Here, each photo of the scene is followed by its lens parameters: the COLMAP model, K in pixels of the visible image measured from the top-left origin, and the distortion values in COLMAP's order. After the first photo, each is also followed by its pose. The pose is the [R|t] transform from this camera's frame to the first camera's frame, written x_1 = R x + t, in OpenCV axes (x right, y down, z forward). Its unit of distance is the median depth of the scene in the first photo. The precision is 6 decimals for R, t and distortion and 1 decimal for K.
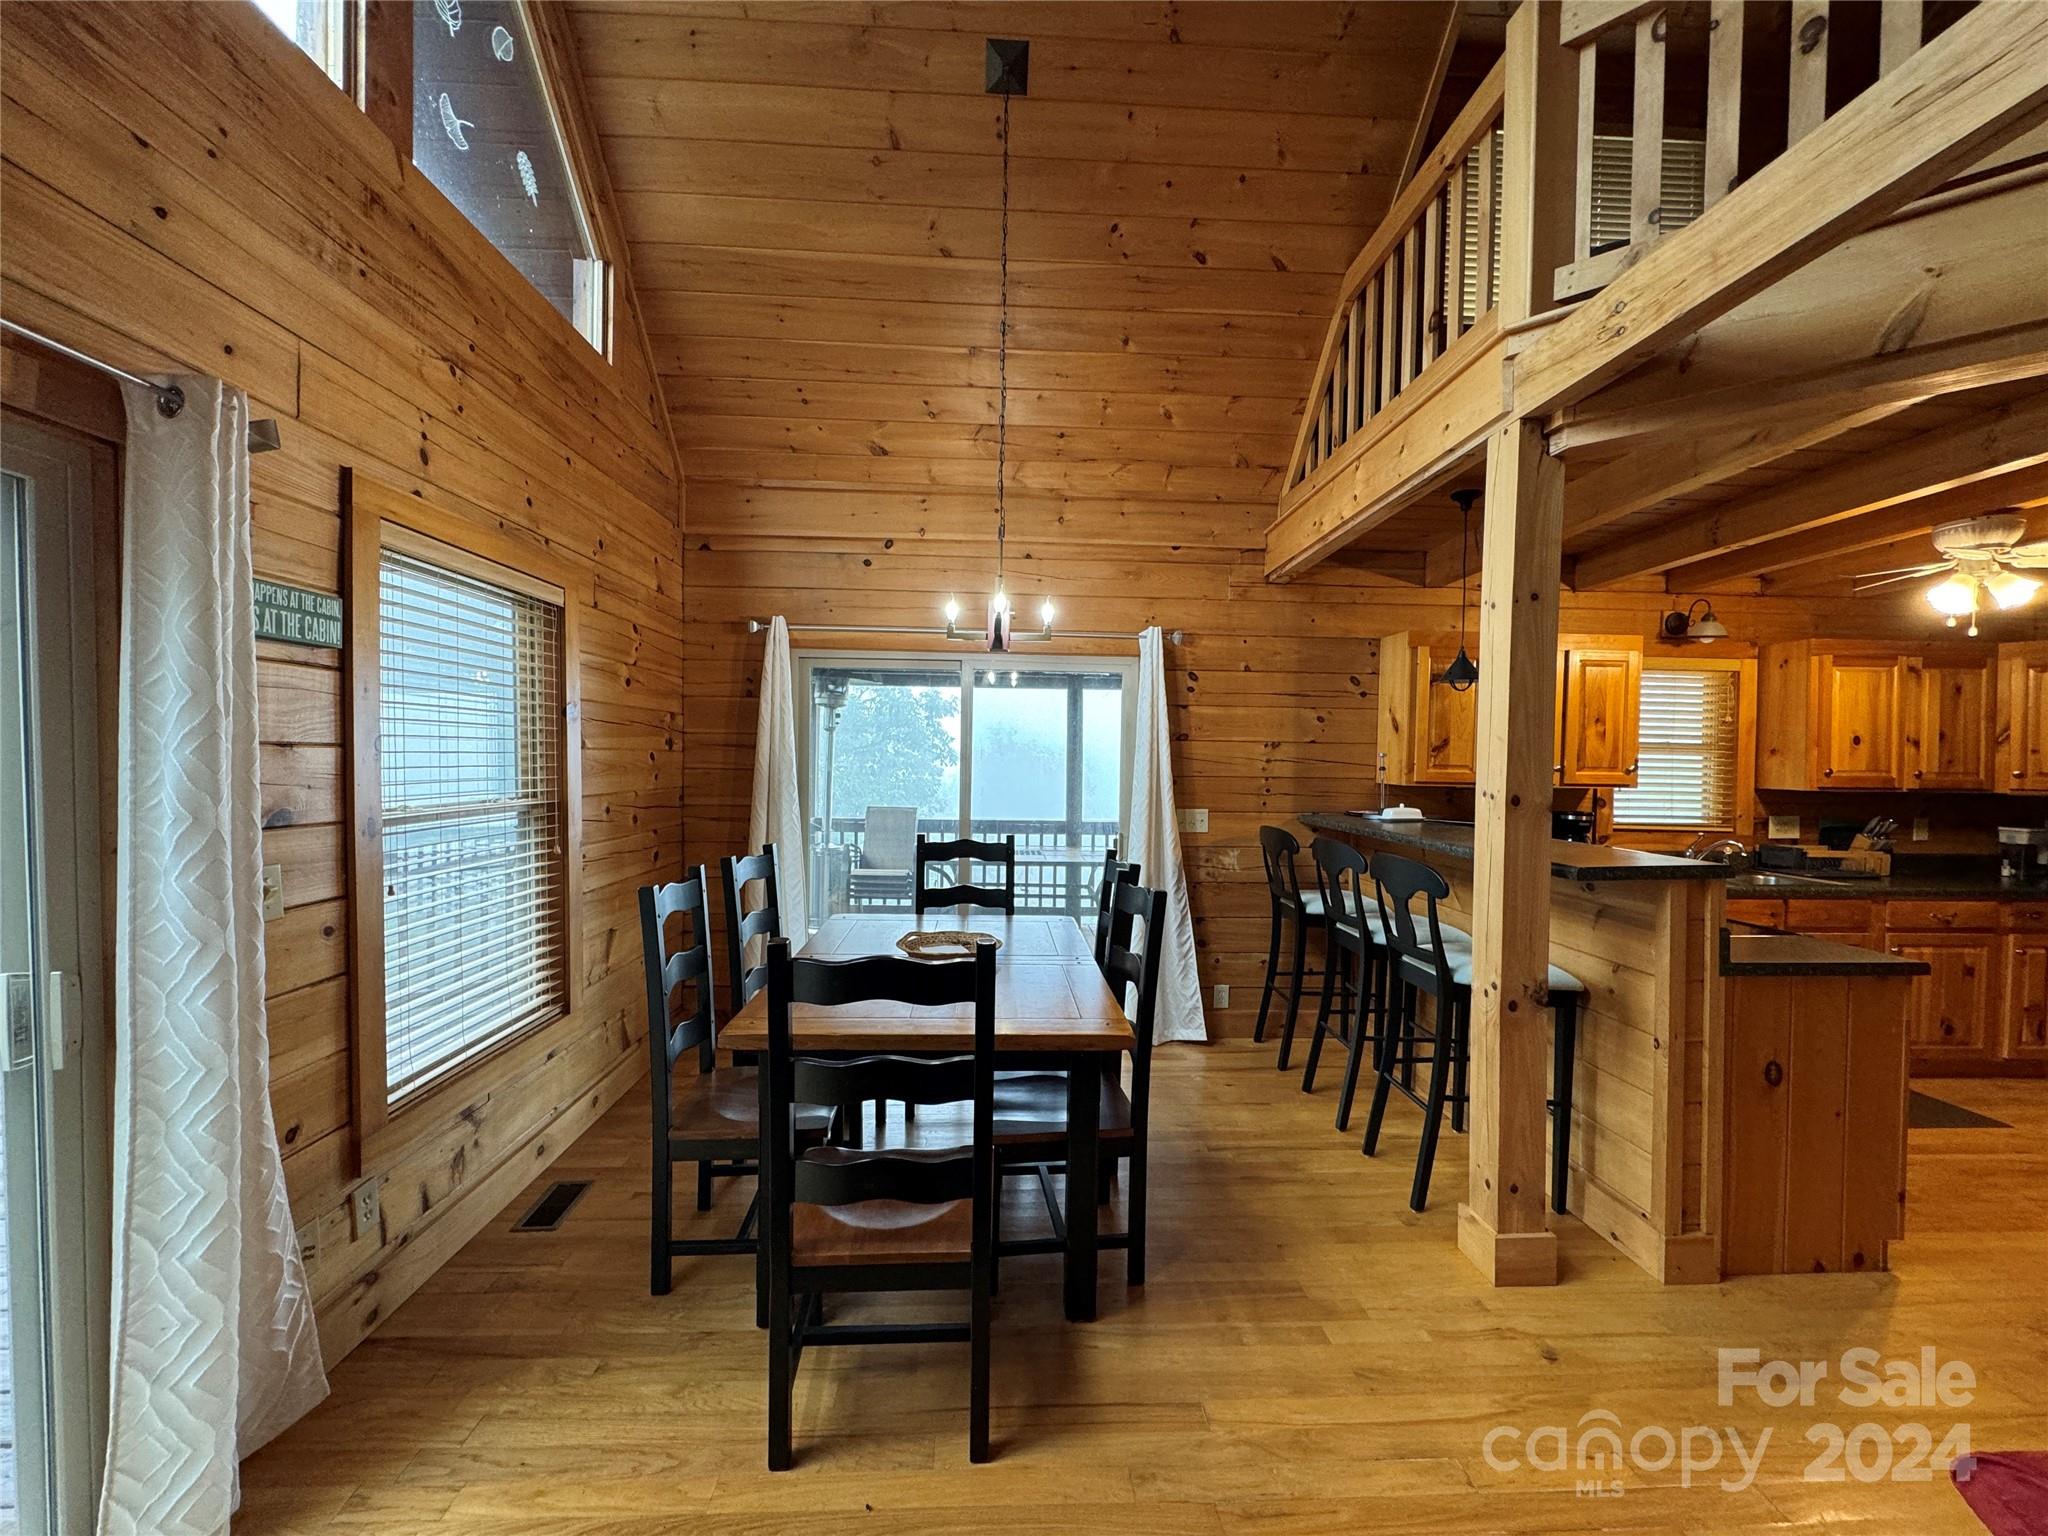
lens RADIAL K [[810.3, 0, 1027.8], [0, 810.3, 769.6], [0, 0, 1]] dist [0.000360, -0.000369]
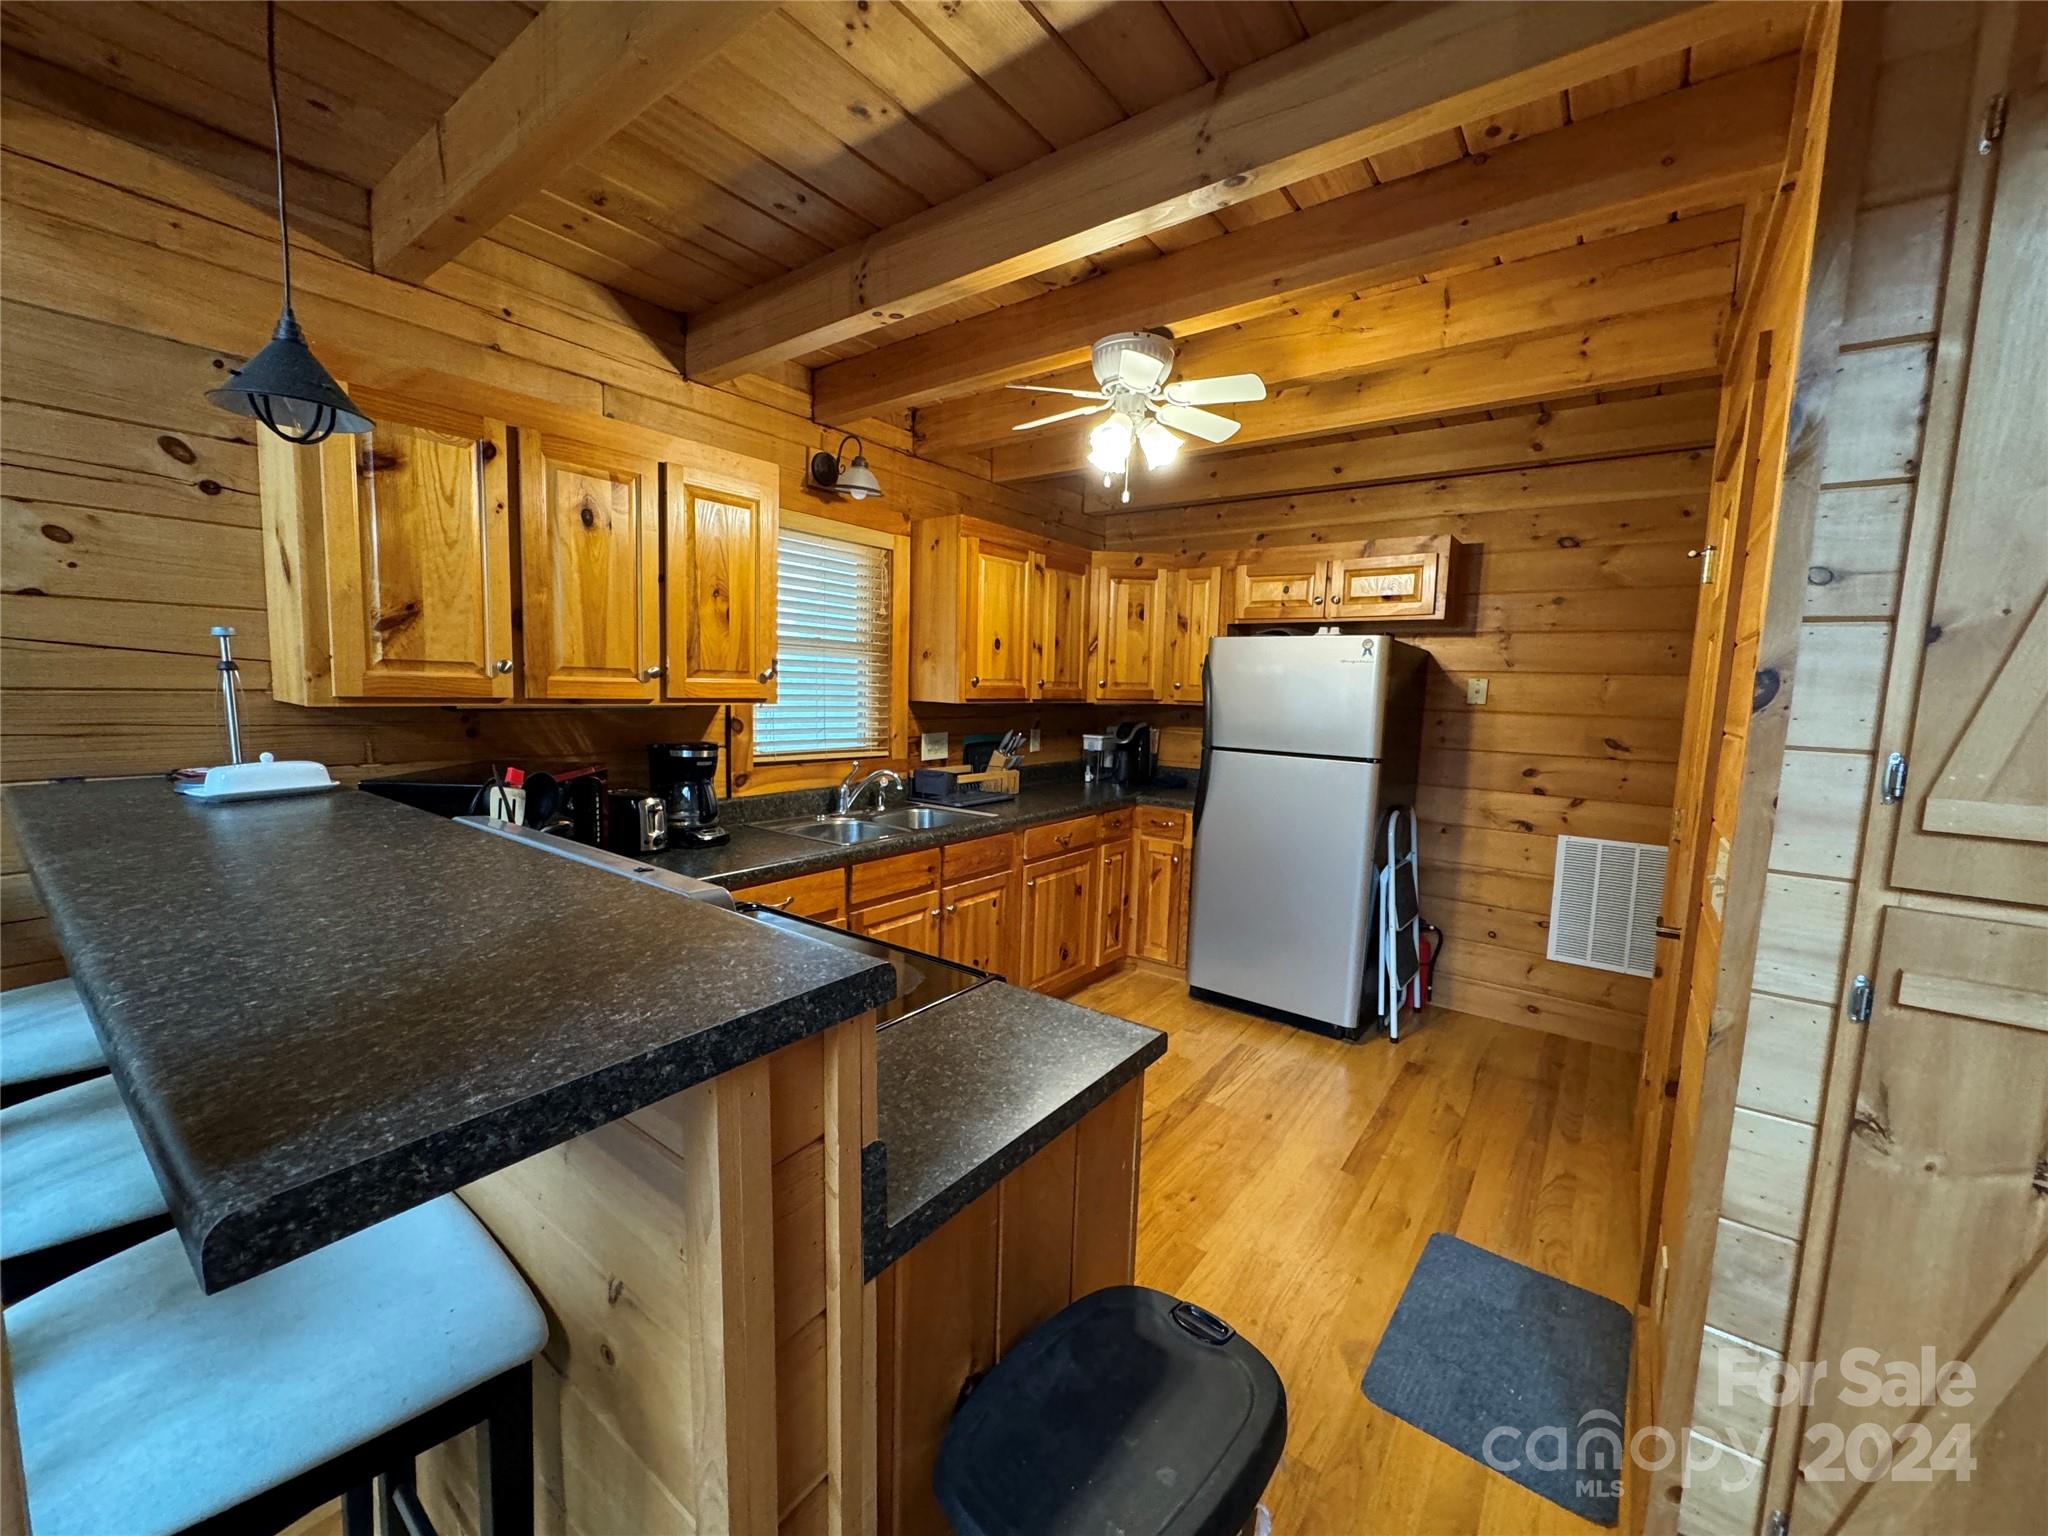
lens RADIAL K [[810.3, 0, 1027.8], [0, 810.3, 769.6], [0, 0, 1]] dist [0.000360, -0.000369]
pose [[0.632142, -0.078867, 0.770829, 0.365005], [-0.008844, 0.994007, 0.108955, 0.002546], [-0.774802, -0.075692, 0.627656, 0.419737]]
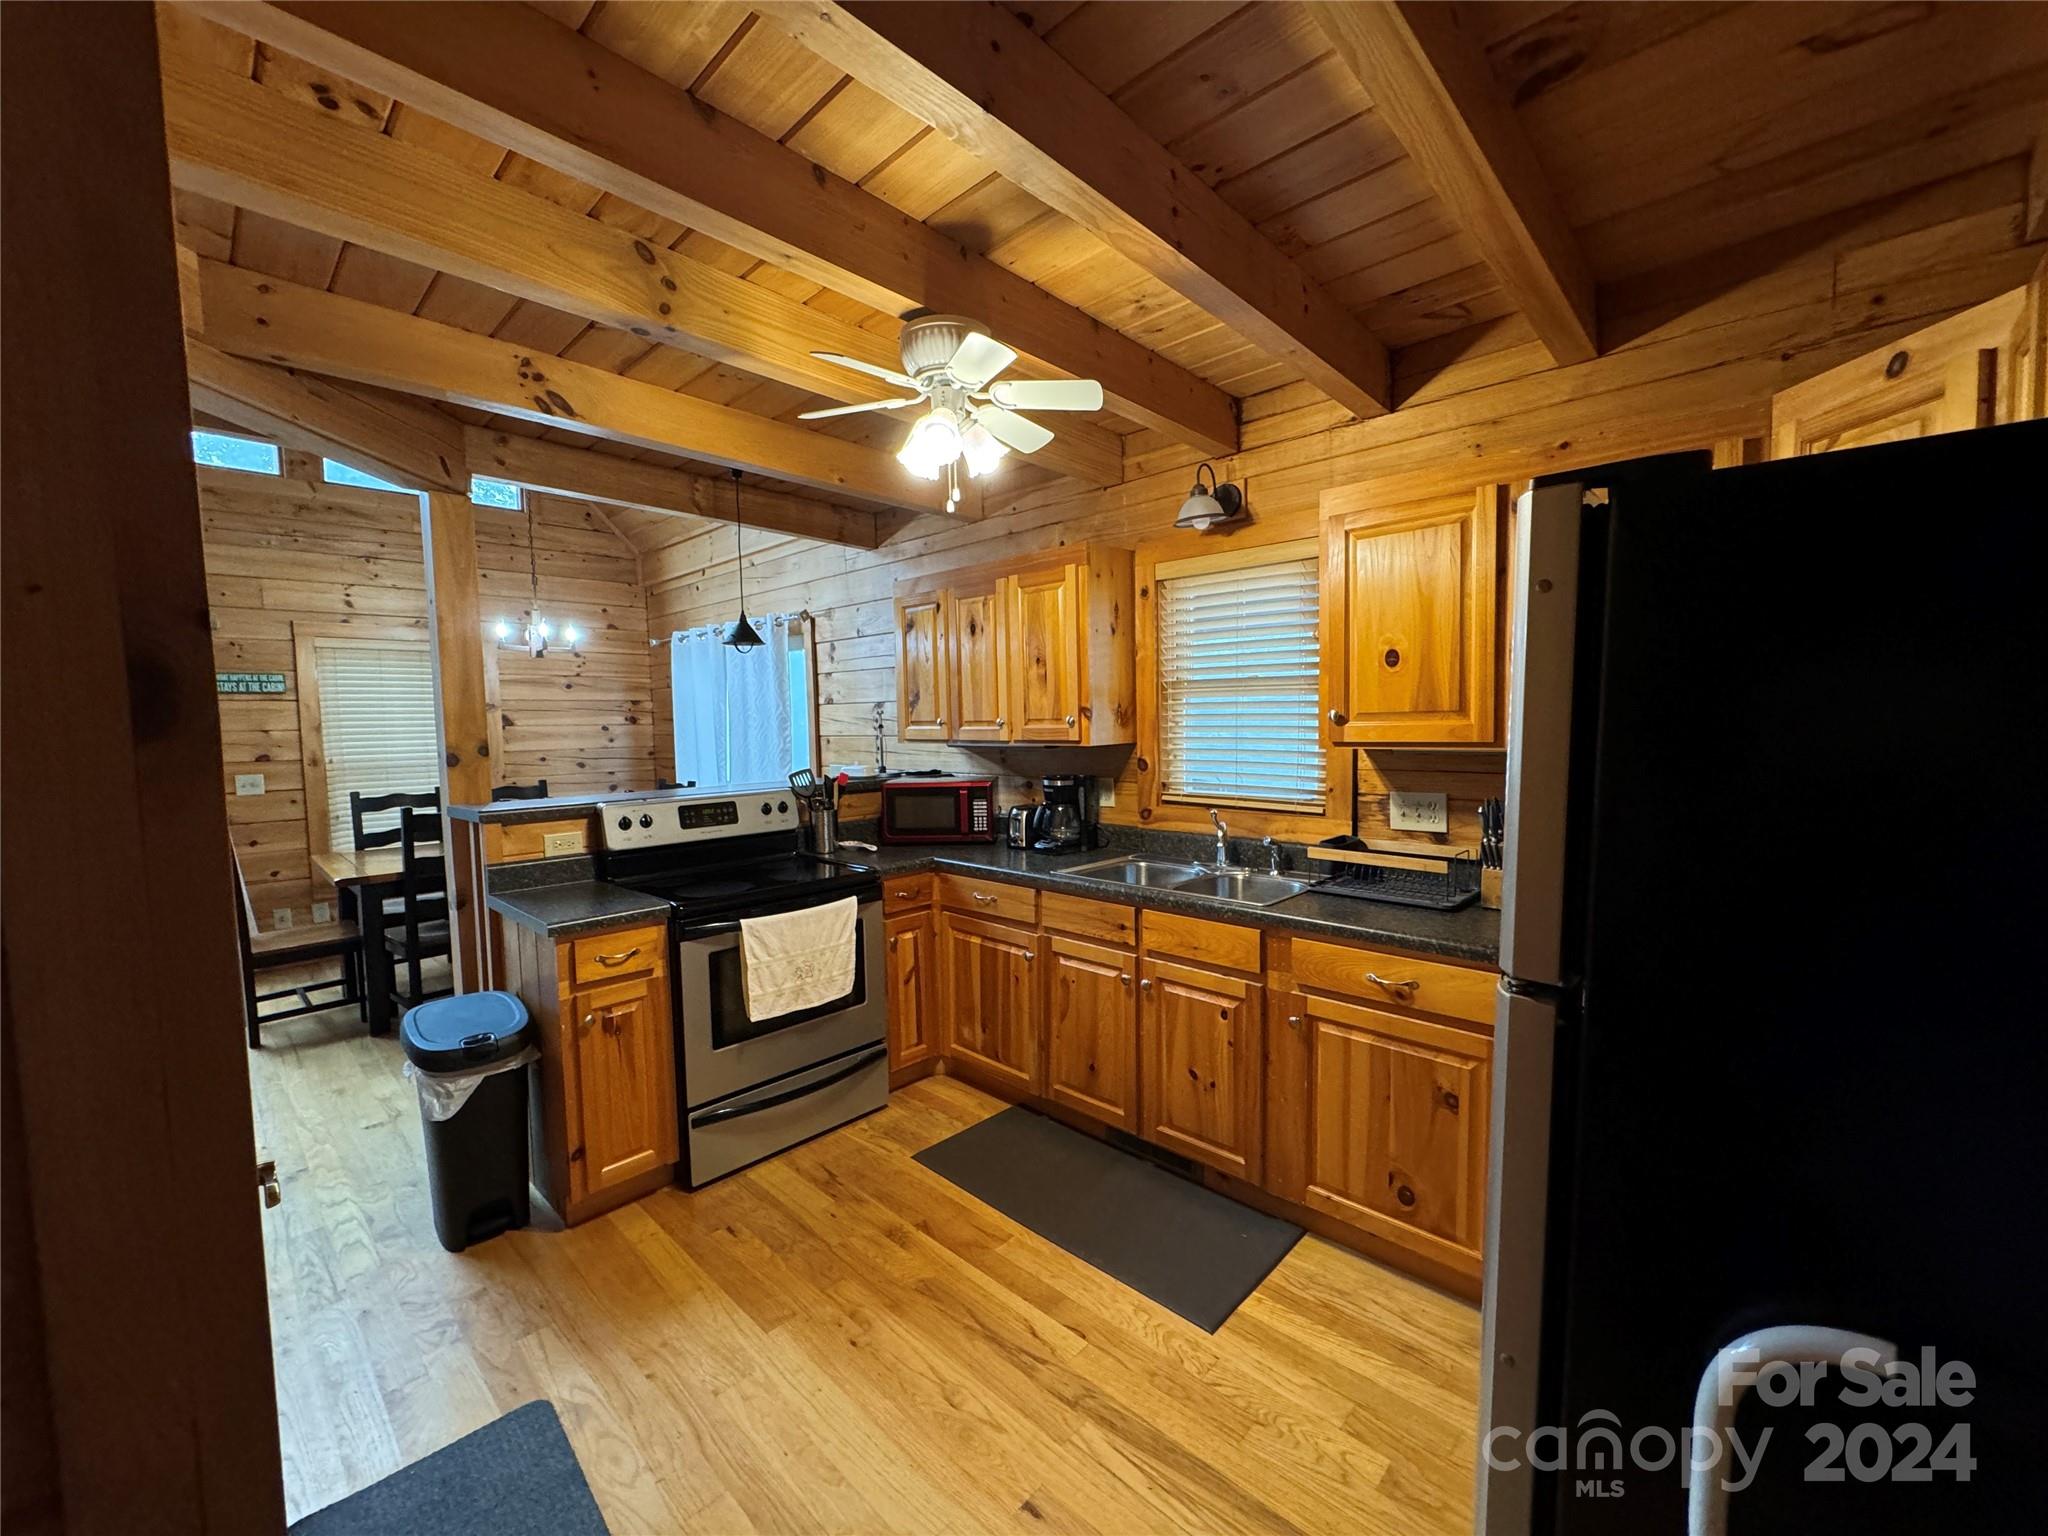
lens RADIAL K [[810.4, 0, 1003.3], [0, 810.4, 743.0], [0, 0, 1]] dist [-0.001086, -0.000156]
pose [[0.686807, -0.003403, -0.726832, 1.239340], [0.017051, 0.999789, 0.011431, 0.010960], [0.726640, -0.020244, 0.686720, 0.411999]]
